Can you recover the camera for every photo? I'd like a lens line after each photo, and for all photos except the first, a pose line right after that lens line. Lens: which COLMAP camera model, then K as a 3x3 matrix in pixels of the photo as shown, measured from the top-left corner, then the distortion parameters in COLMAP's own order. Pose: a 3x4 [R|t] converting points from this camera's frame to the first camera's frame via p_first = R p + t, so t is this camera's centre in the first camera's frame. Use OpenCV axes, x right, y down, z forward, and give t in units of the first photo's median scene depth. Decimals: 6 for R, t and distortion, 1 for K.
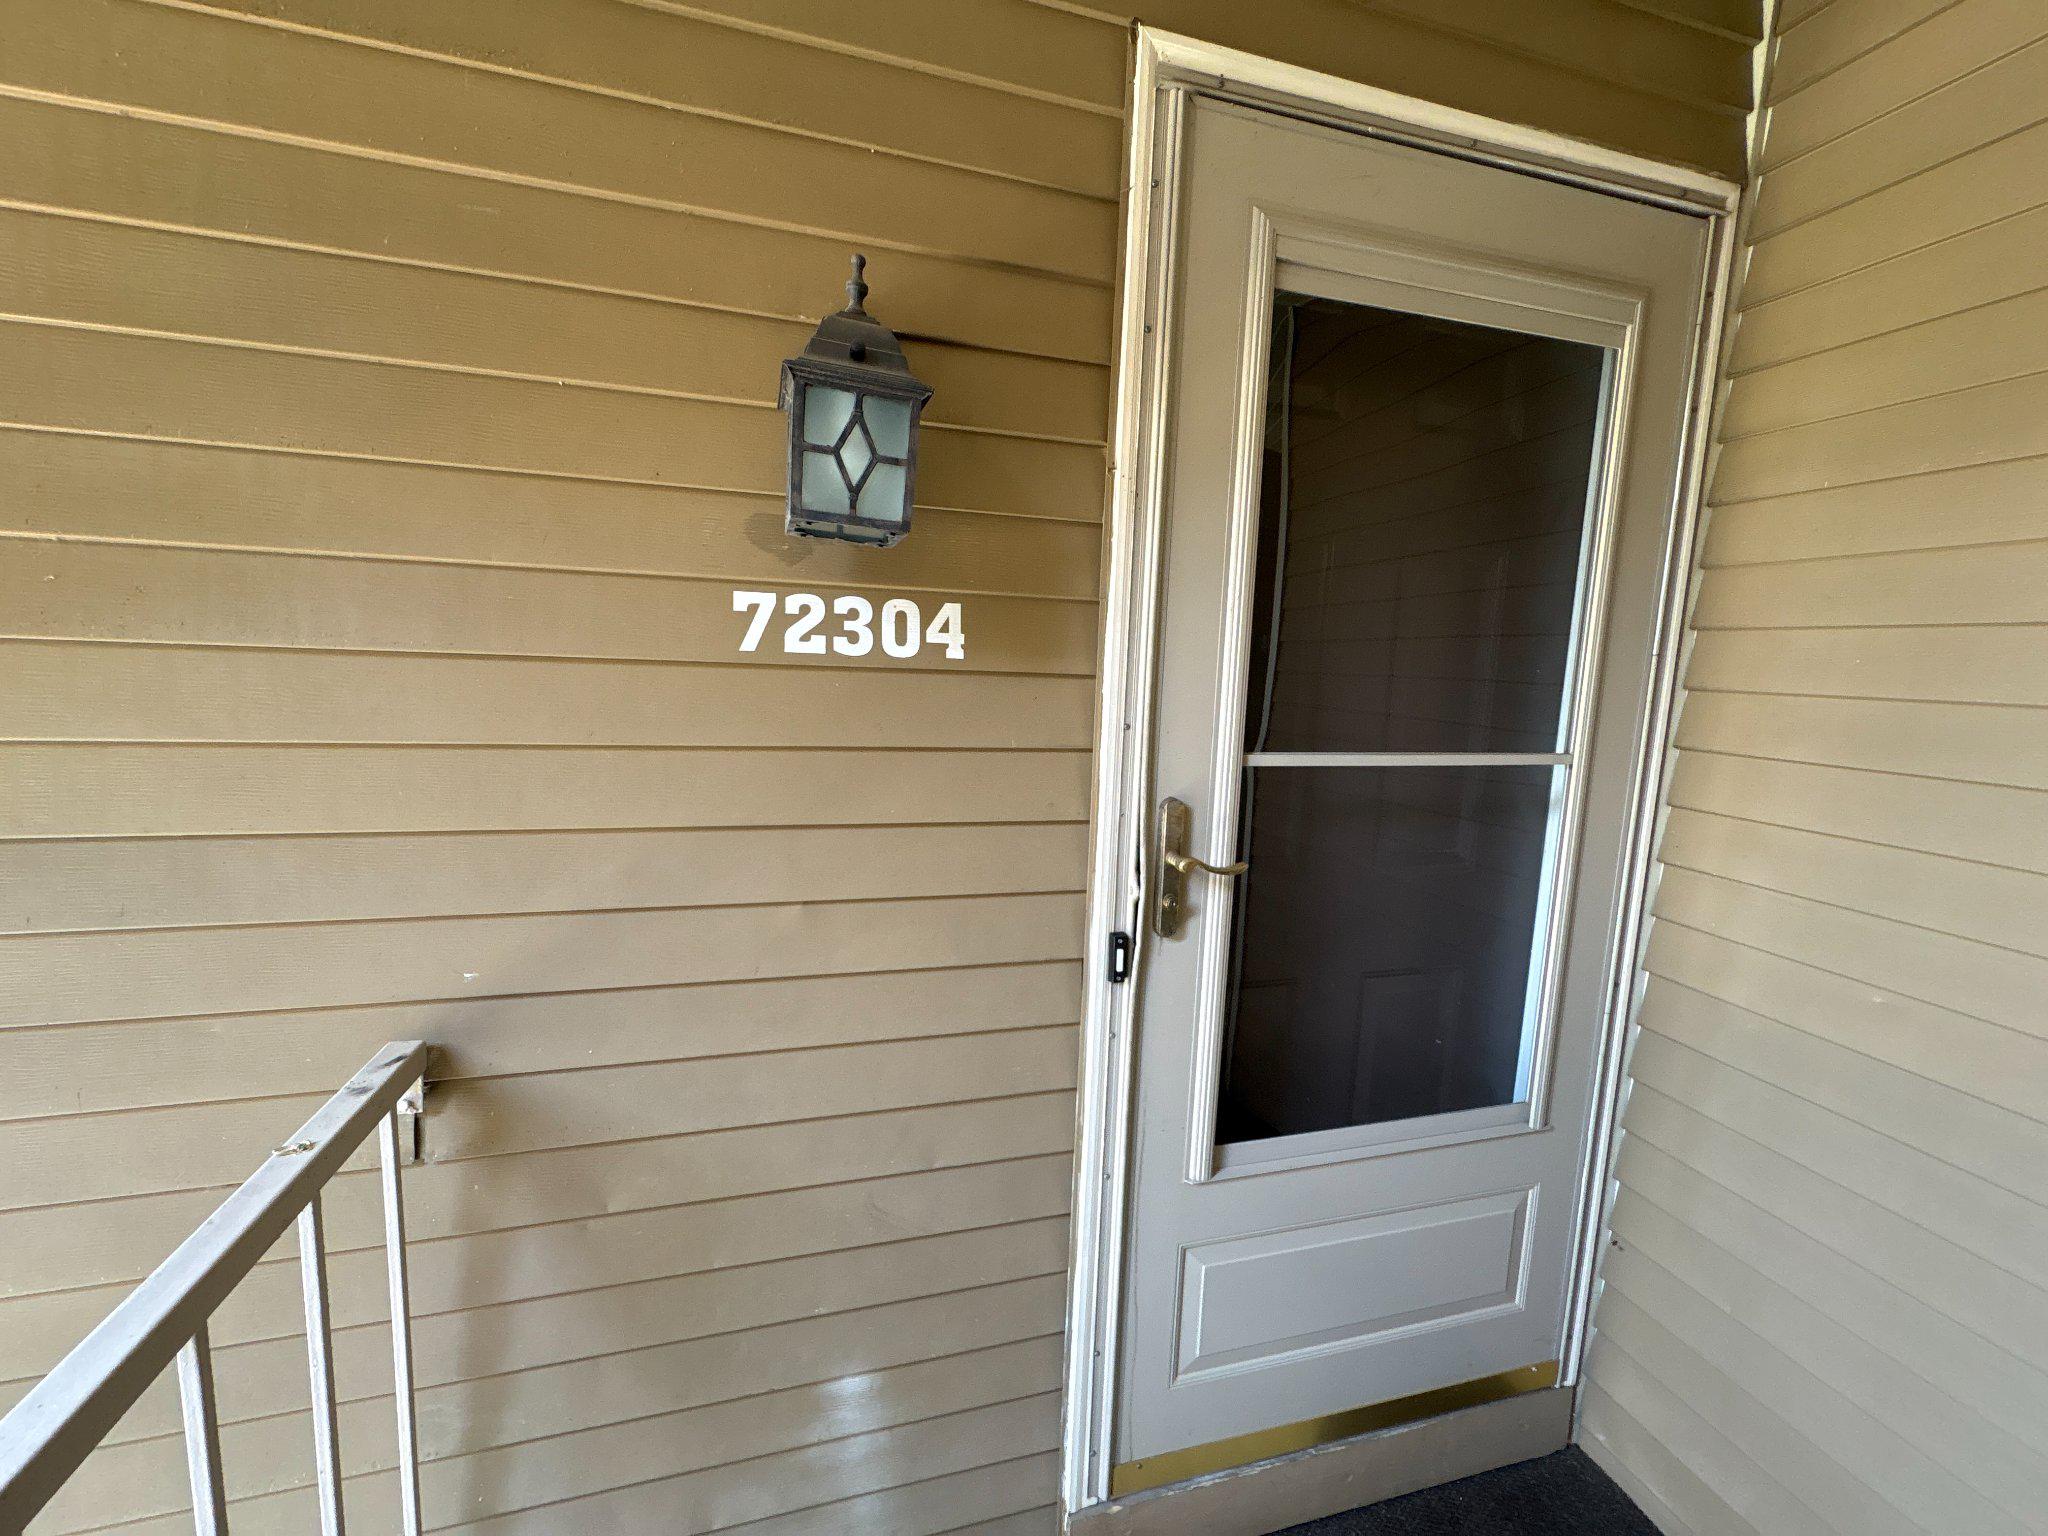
lens RADIAL K [[813.8, 0, 1025.0], [0, 813.8, 763.5], [0, 0, 1]] dist [0.001058, 0.000607]
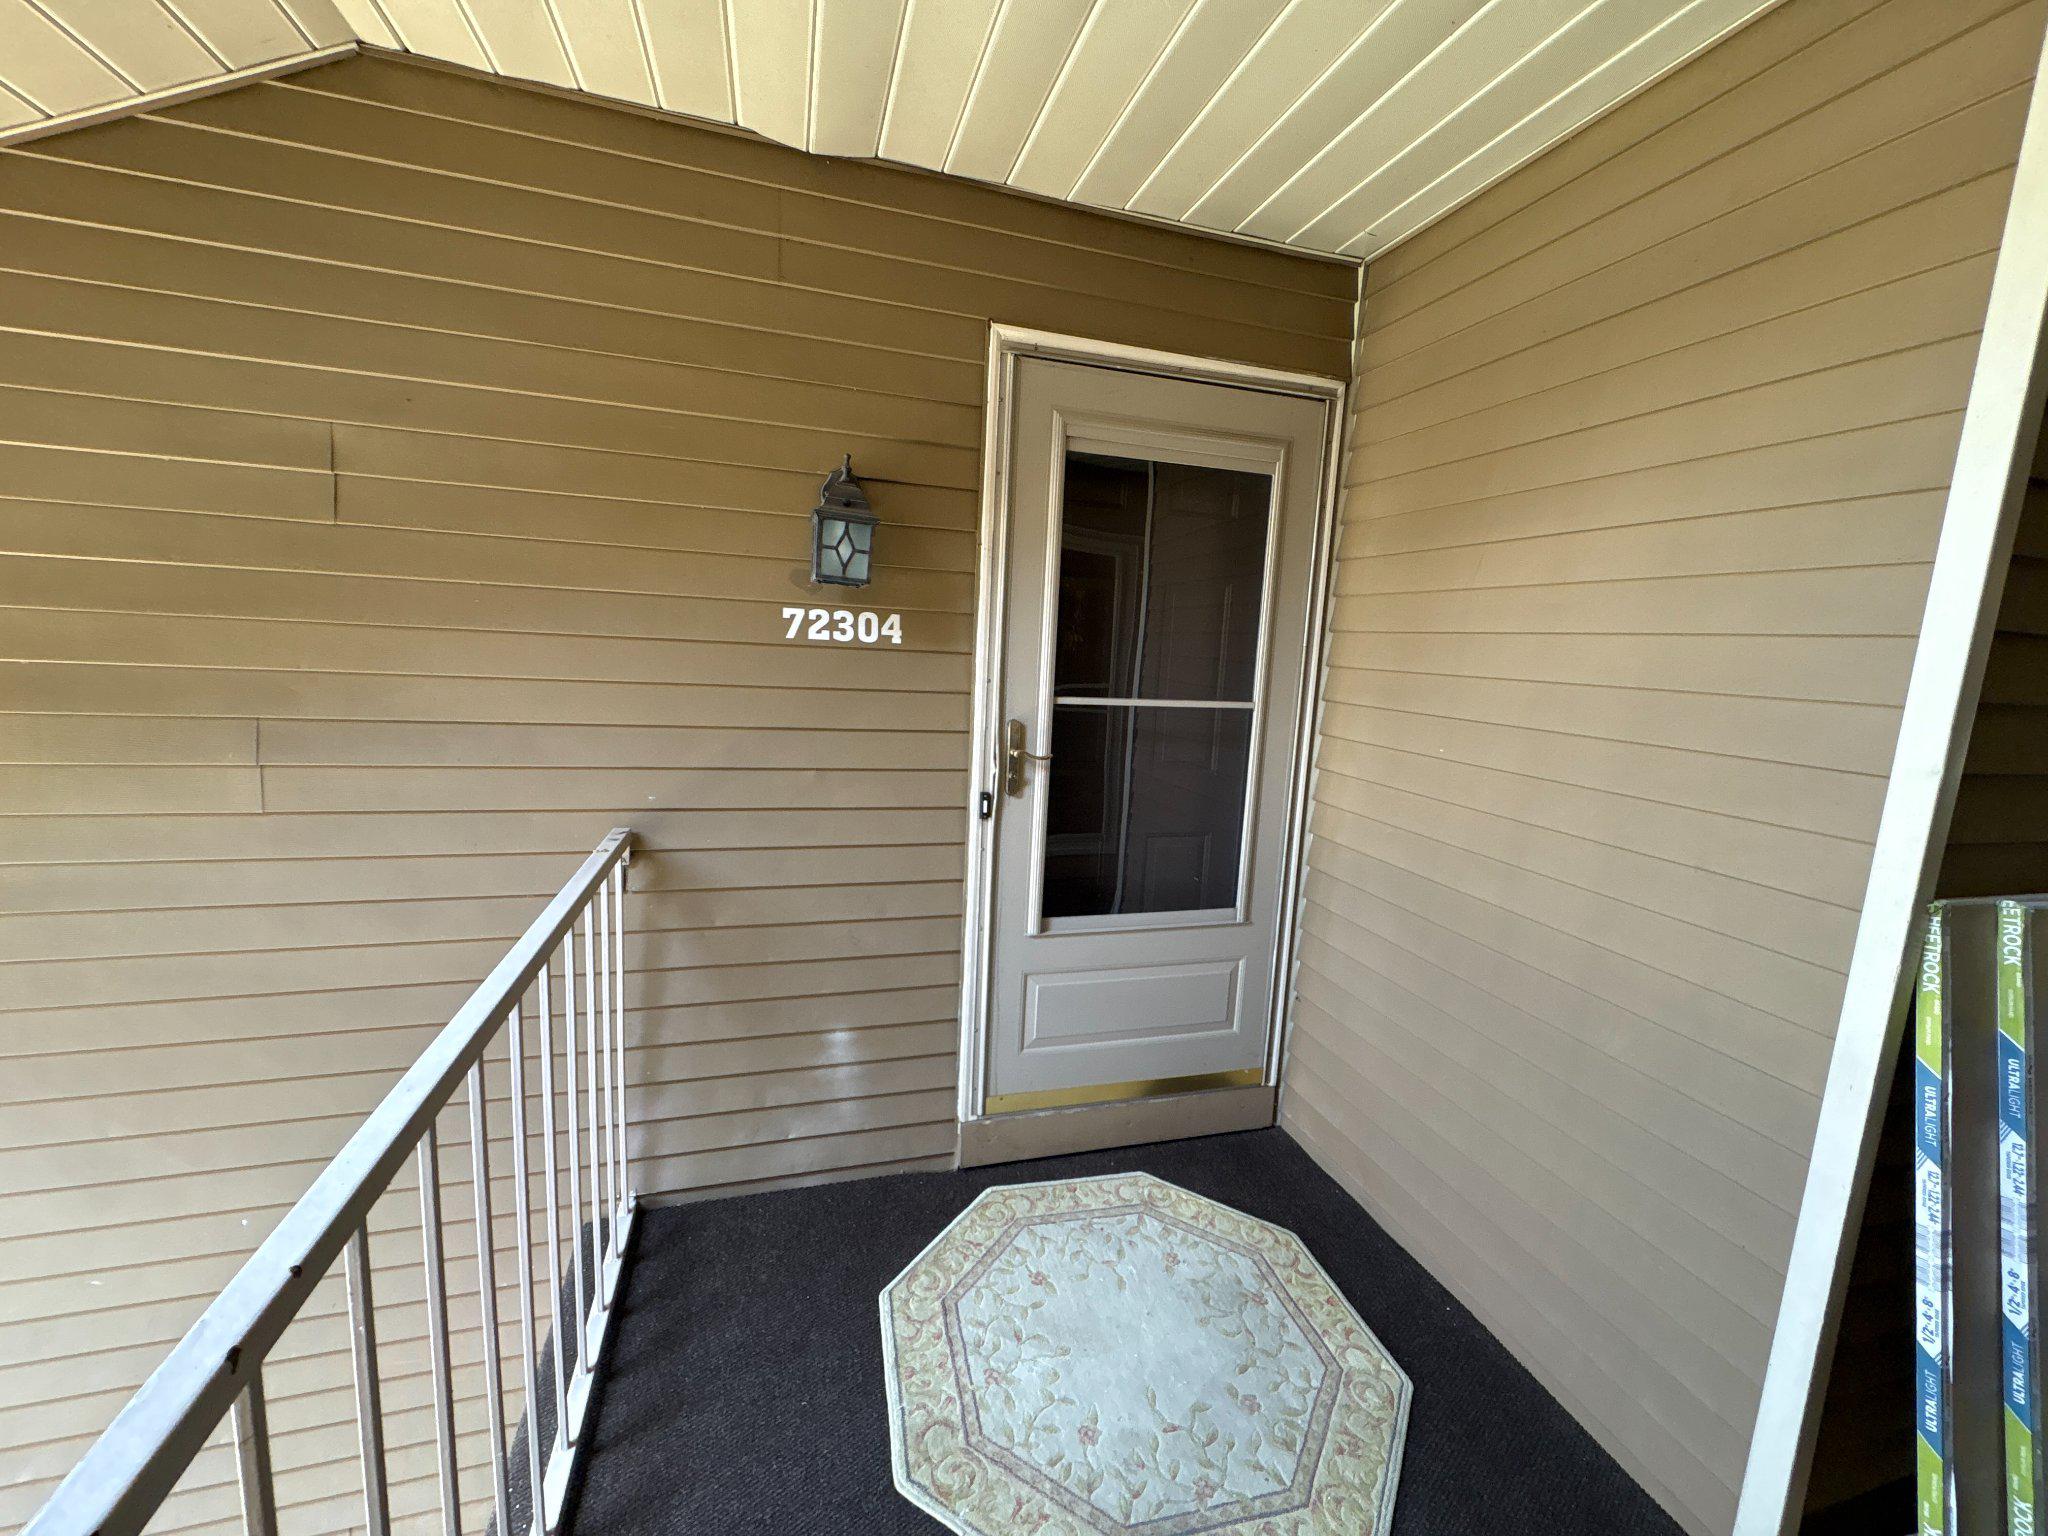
lens RADIAL K [[813.8, 0, 1024.8], [0, 813.8, 764.3], [0, 0, 1]] dist [0.001058, 0.000607]
pose [[0.999842, 0.009848, 0.014791, 0.180806], [-0.010080, 0.999826, 0.015695, 0.116682], [-0.014634, -0.015841, 0.999767, -0.878812]]
